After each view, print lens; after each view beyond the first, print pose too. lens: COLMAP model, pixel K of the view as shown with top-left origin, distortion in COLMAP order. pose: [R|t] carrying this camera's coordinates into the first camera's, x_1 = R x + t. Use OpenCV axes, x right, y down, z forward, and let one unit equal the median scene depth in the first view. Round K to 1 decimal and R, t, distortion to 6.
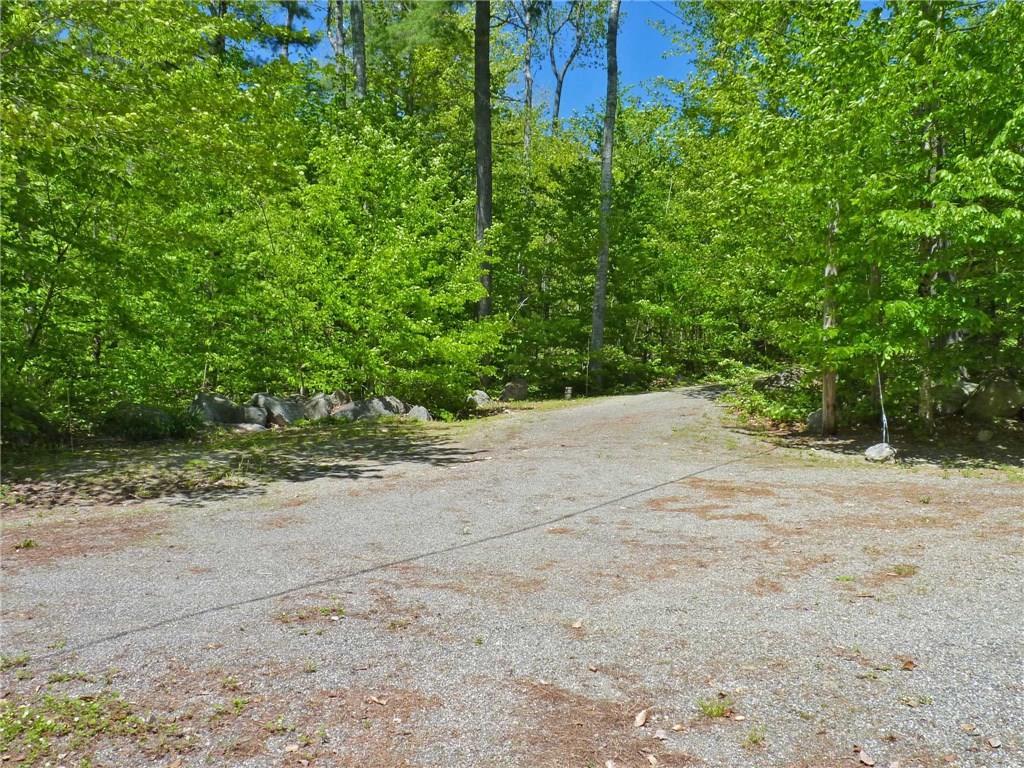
lens RADIAL K [[818.9, 0, 511.8], [0, 818.9, 384.1], [0, 0, 1]] dist [-0.016748, -0.001723]
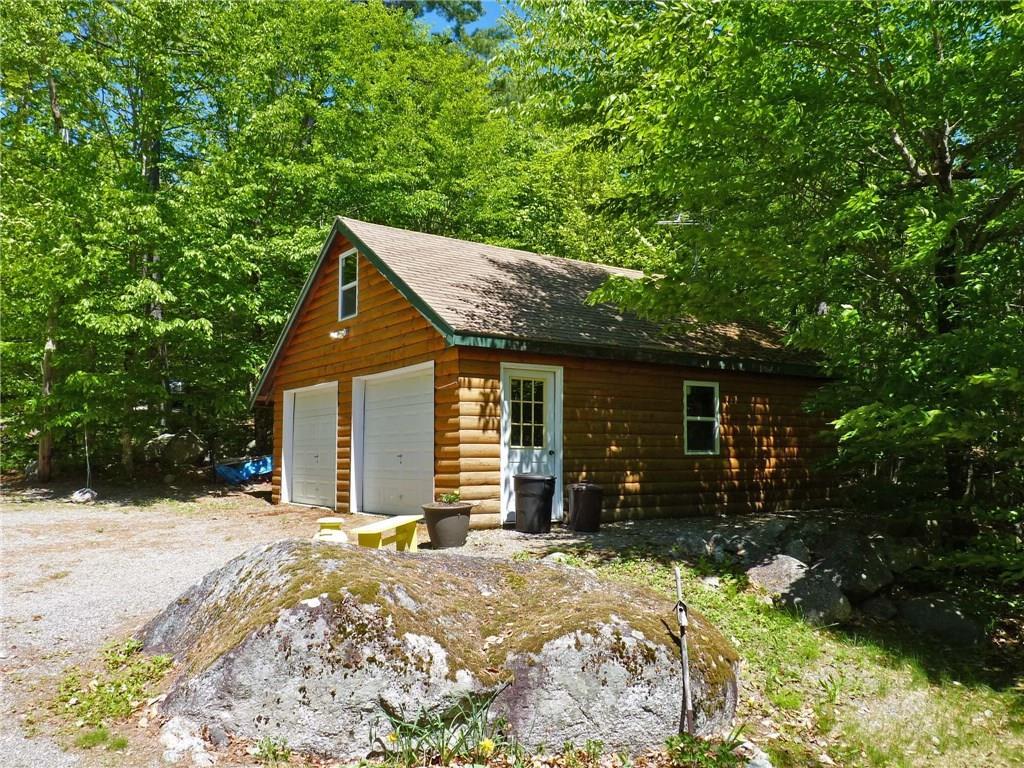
lens RADIAL K [[818.9, 0, 512.7], [0, 818.9, 385.7], [0, 0, 1]] dist [-0.016748, -0.001723]
pose [[0.655367, 0.049602, 0.753680, -0.090715], [-0.018865, 0.998605, -0.049317, -0.045936], [-0.755075, 0.018102, 0.655388, -0.415887]]
